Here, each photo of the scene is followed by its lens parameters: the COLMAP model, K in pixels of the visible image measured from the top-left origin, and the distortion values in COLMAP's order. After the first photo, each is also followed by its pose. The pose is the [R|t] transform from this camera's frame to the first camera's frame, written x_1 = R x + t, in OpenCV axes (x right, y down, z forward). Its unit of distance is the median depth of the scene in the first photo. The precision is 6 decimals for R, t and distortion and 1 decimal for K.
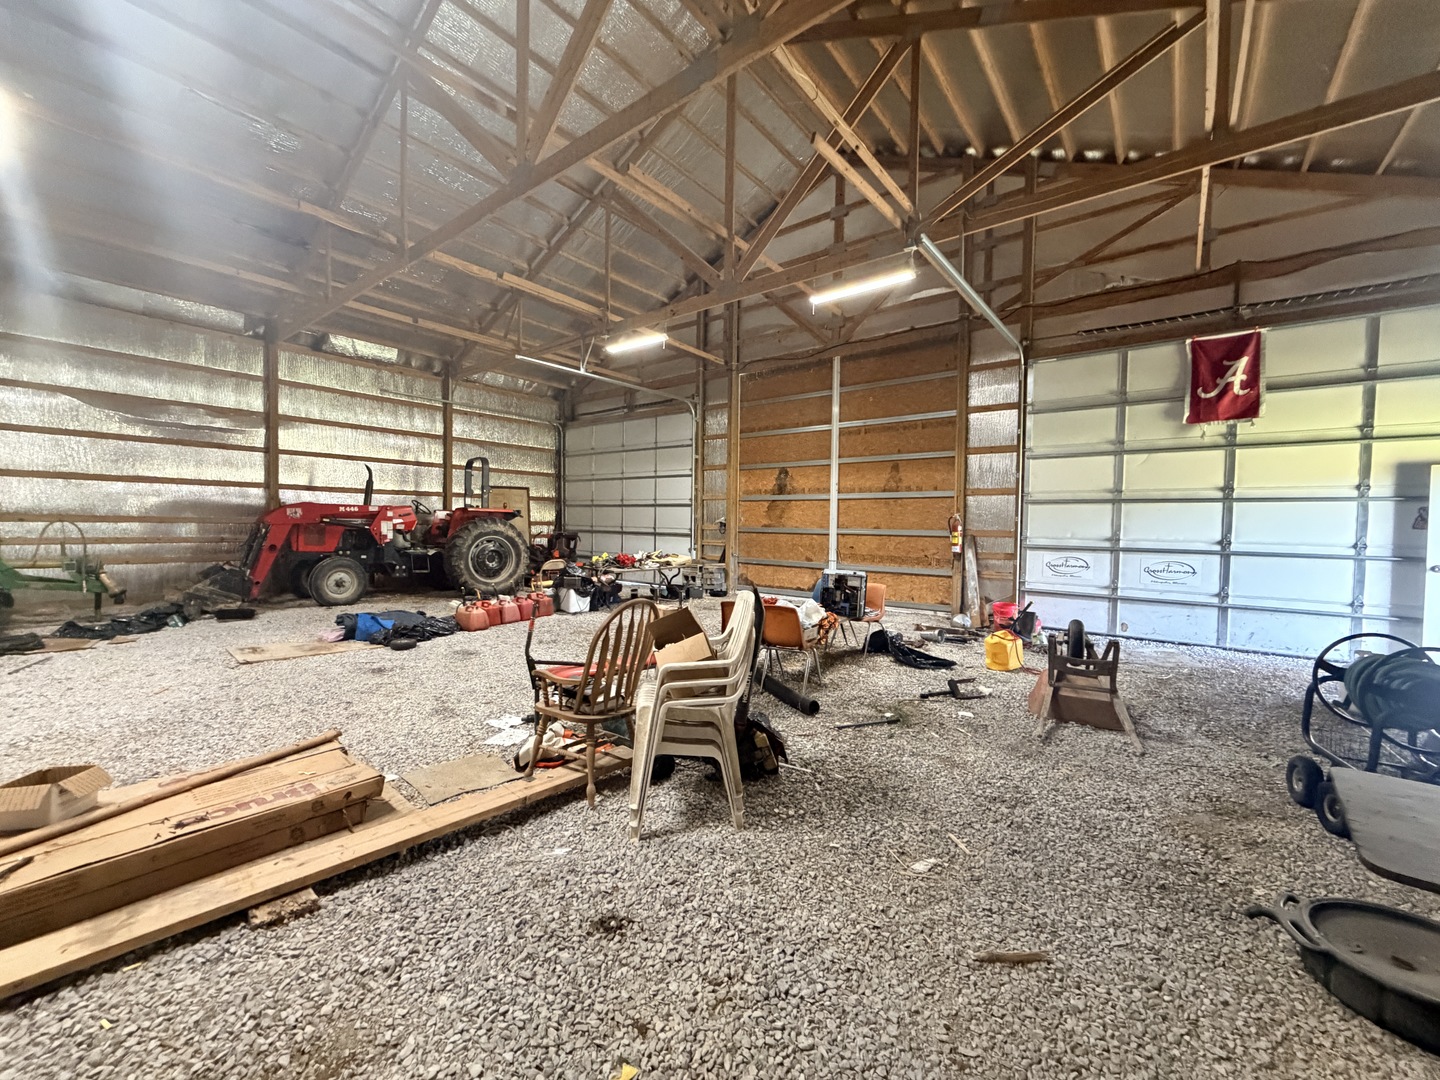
lens RADIAL K [[573.8, 0, 719.7], [0, 573.8, 537.0], [0, 0, 1]] dist [0.002771, -0.000110]
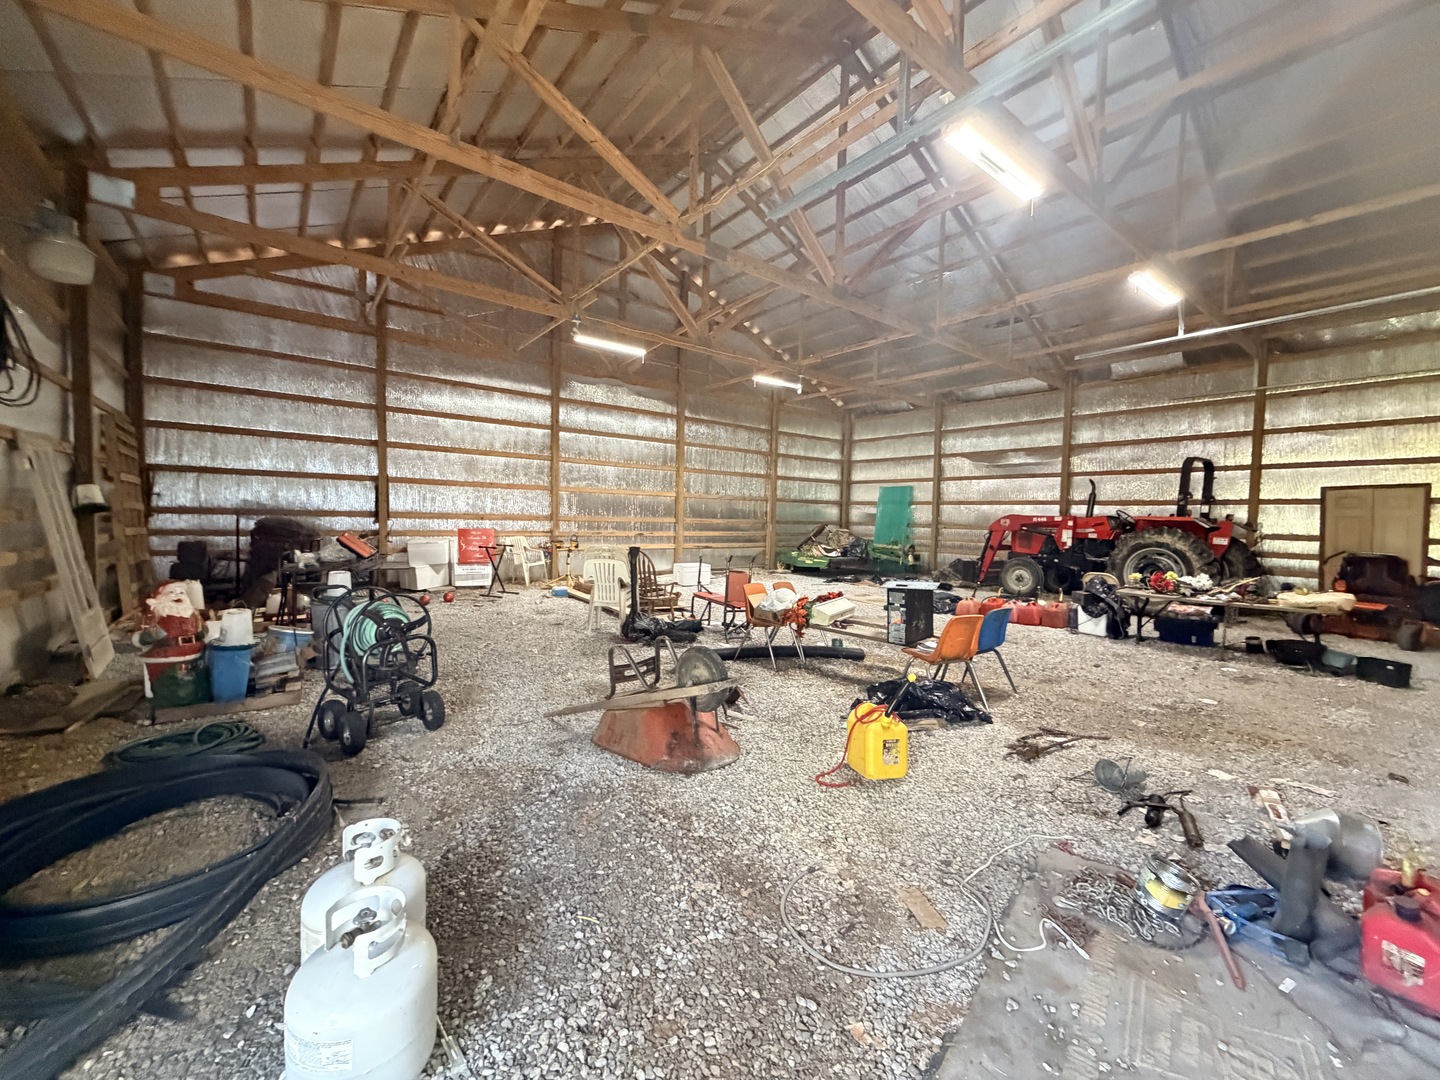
lens RADIAL K [[573.8, 0, 719.9], [0, 573.8, 541.5], [0, 0, 1]] dist [0.002771, -0.000110]
pose [[-0.236099, 0.013271, -0.971638, 0.610738], [-0.058725, 0.997884, 0.027899, 0.003389], [0.969953, 0.063646, -0.234820, 0.573961]]
